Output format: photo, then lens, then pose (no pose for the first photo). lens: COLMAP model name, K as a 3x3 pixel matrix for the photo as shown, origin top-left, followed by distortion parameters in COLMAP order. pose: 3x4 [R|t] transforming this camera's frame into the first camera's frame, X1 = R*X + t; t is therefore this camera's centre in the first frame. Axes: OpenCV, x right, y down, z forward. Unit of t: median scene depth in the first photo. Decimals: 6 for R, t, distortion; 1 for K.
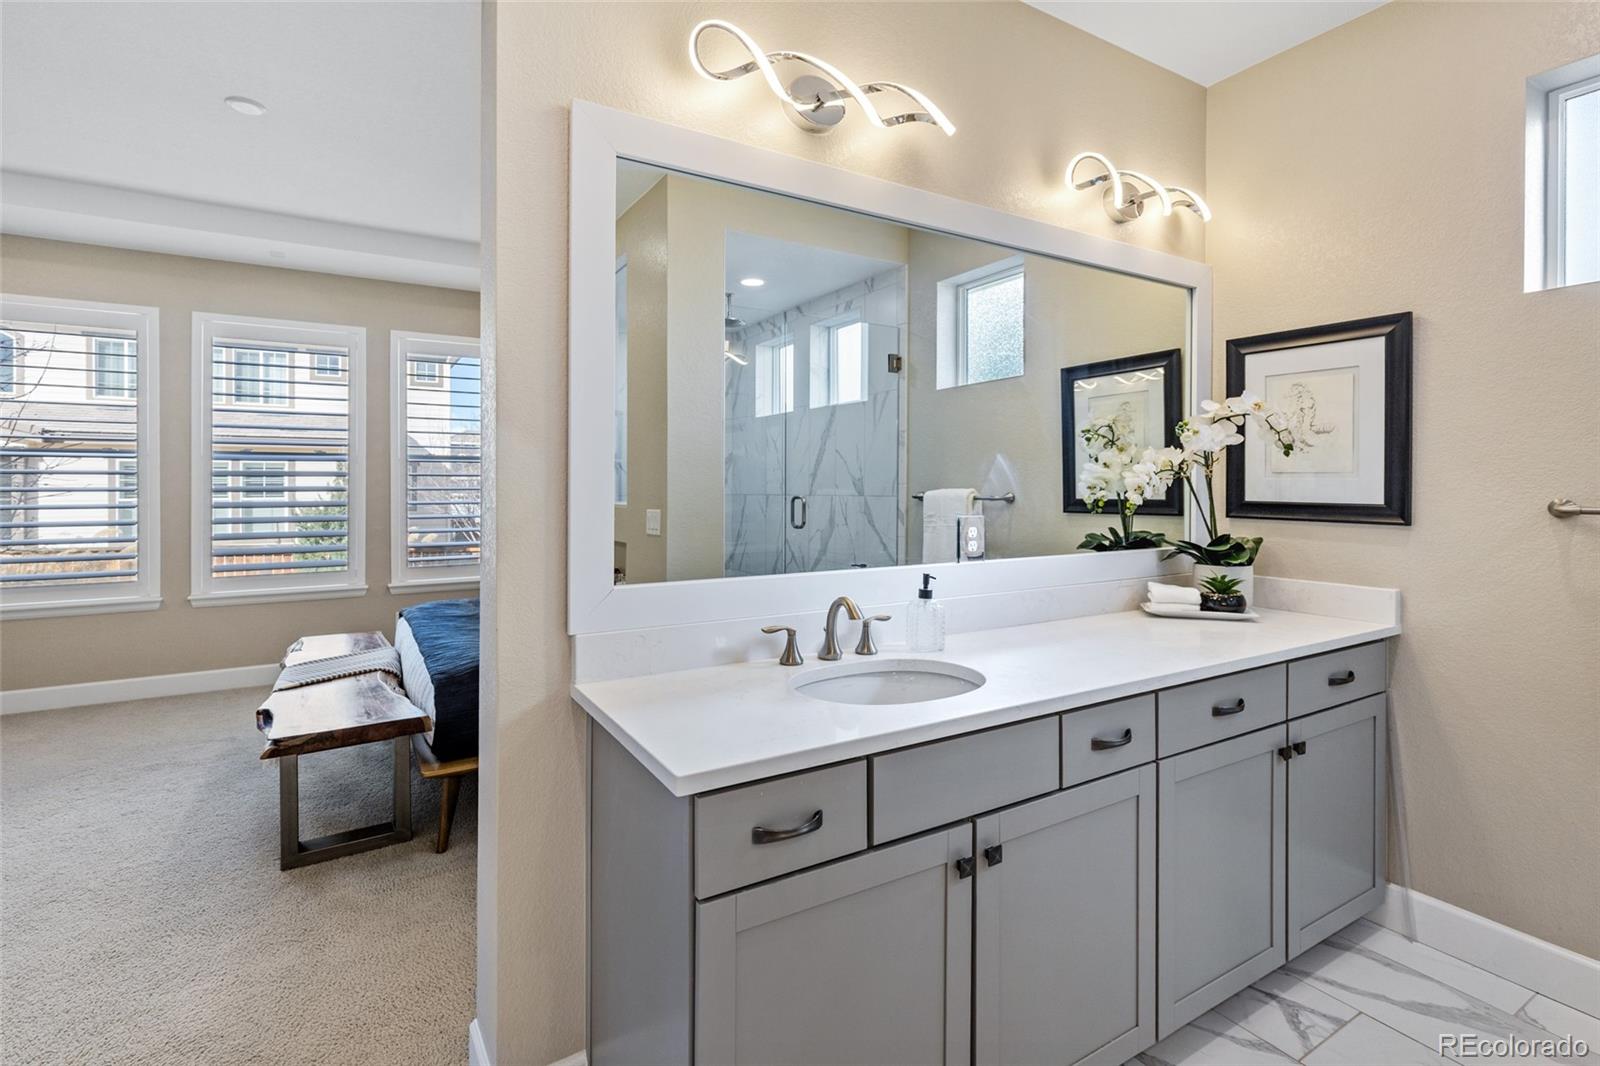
lens RADIAL K [[720.7, 0, 800.0], [0, 720.7, 508.2], [0, 0, 1]] dist [0.000487, 0.000362]
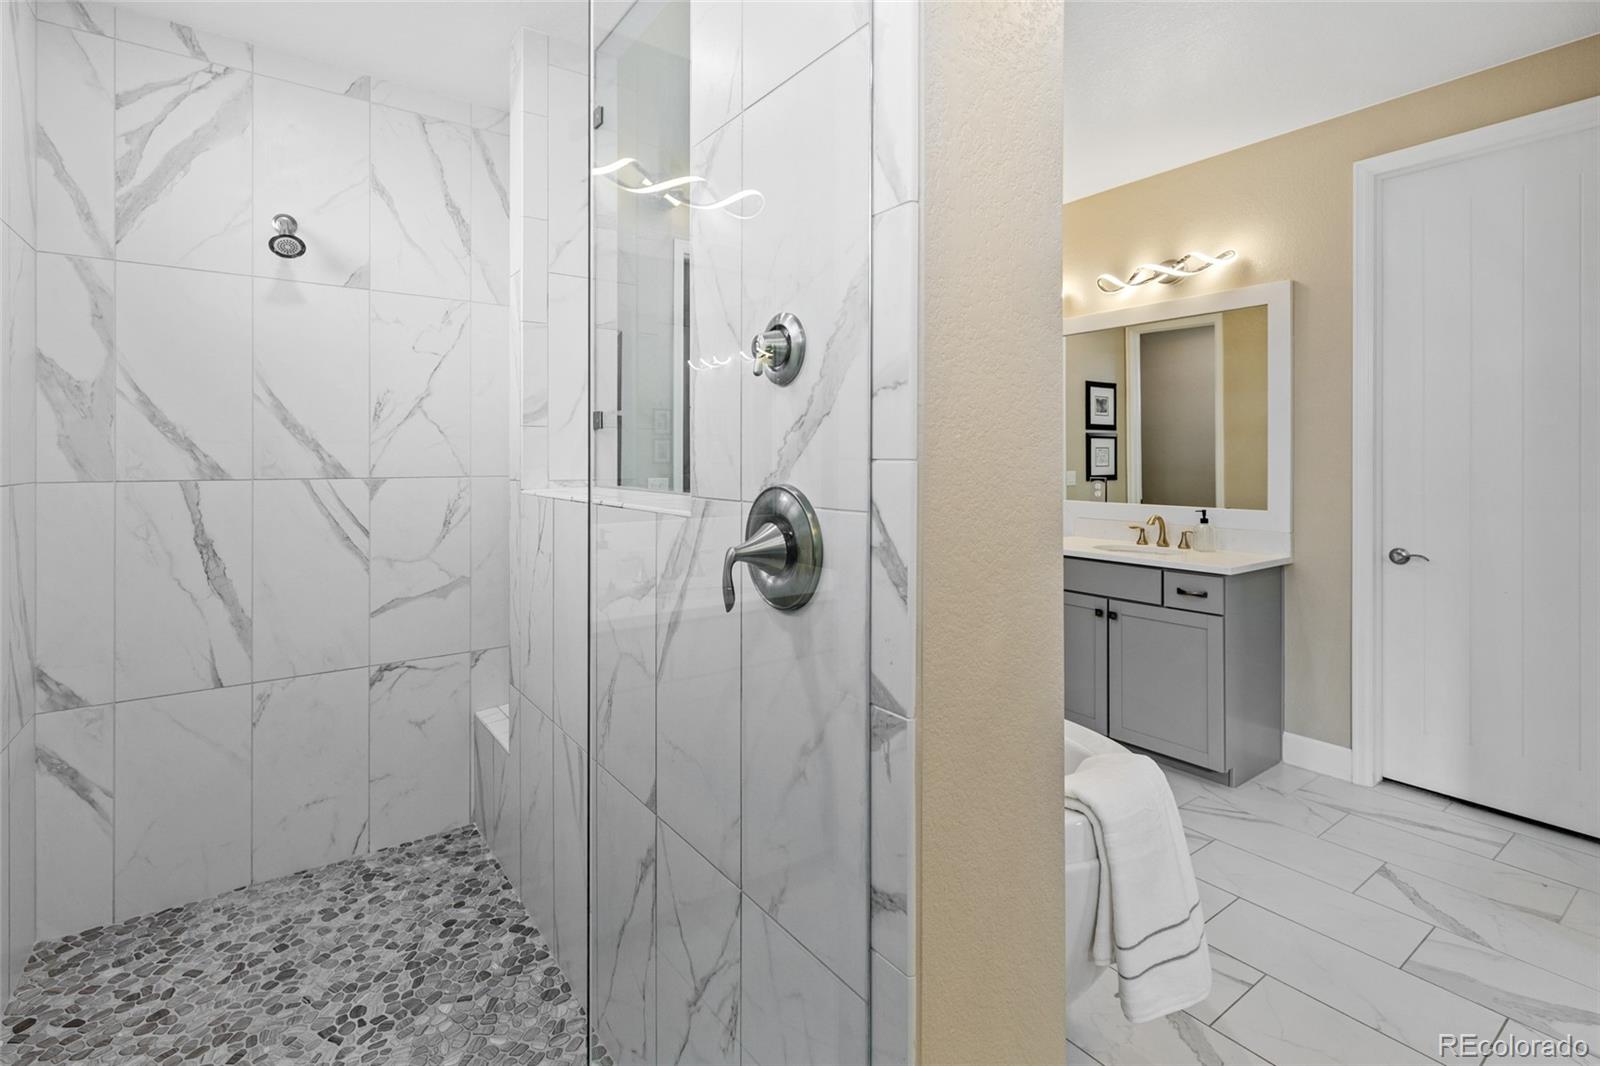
lens RADIAL K [[748.0, 0, 794.9], [0, 748.0, 458.2], [0, 0, 1]] dist [0.001980, 0.000418]
pose [[0.062695, 0.003838, -0.998025, 1.436103], [0.009027, 0.999950, 0.004413, -0.042810], [0.997992, -0.009285, 0.062657, -0.134307]]
